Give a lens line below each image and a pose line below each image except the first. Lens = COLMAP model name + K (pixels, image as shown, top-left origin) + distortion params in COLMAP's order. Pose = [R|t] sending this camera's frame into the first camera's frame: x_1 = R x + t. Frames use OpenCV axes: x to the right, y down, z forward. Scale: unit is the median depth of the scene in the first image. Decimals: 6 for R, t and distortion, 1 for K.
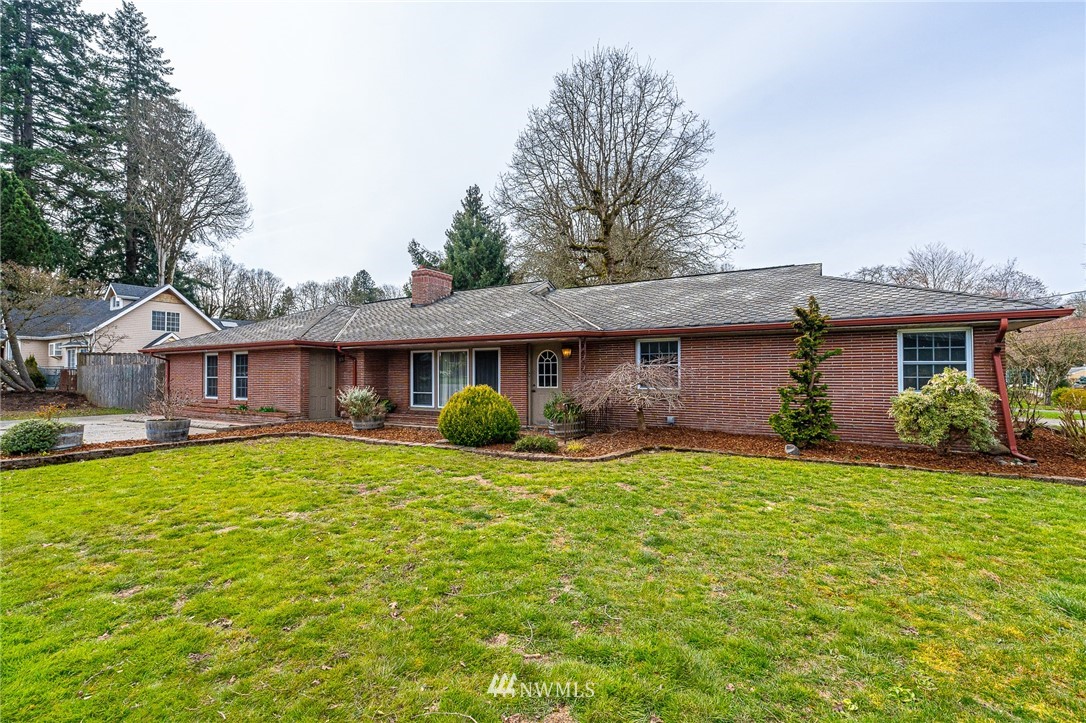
lens RADIAL K [[505.1, 0, 543.0], [0, 505.1, 361.5], [0, 0, 1]] dist [-0.001018, -0.001240]
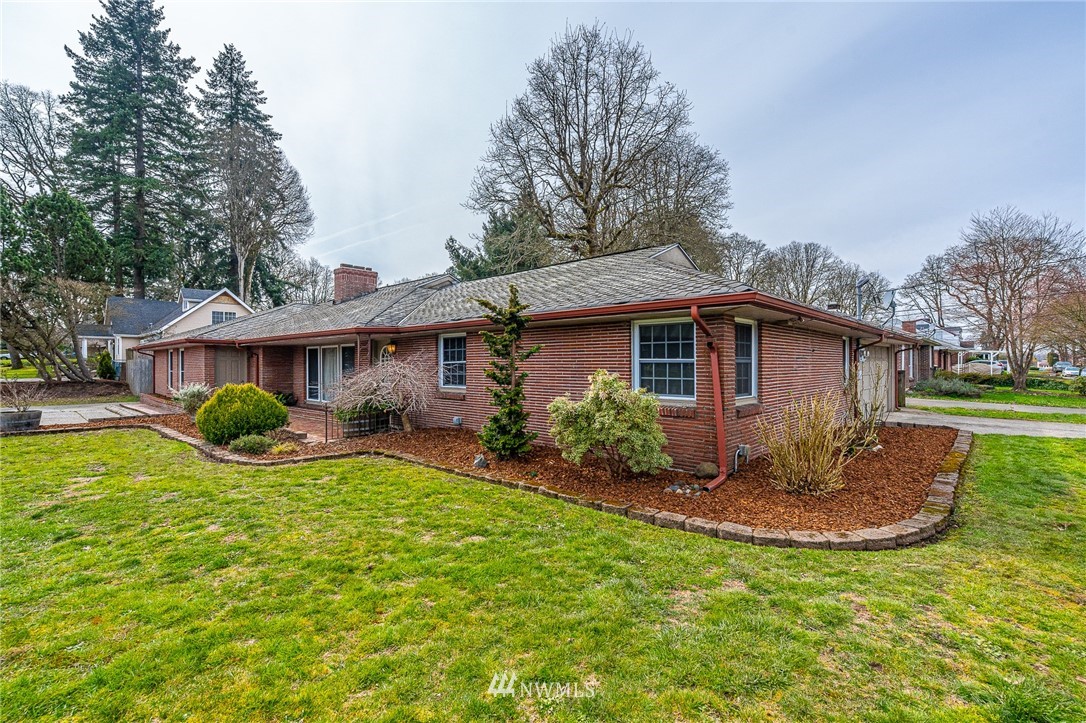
lens RADIAL K [[496.7, 0, 517.0], [0, 496.7, 354.5], [0, 0, 1]] dist [0.001002, 0.000424]
pose [[0.978138, -0.005590, -0.207882, 0.141295], [0.006867, 0.999962, 0.005421, -0.002802], [0.207844, -0.006730, 0.978139, 0.032764]]
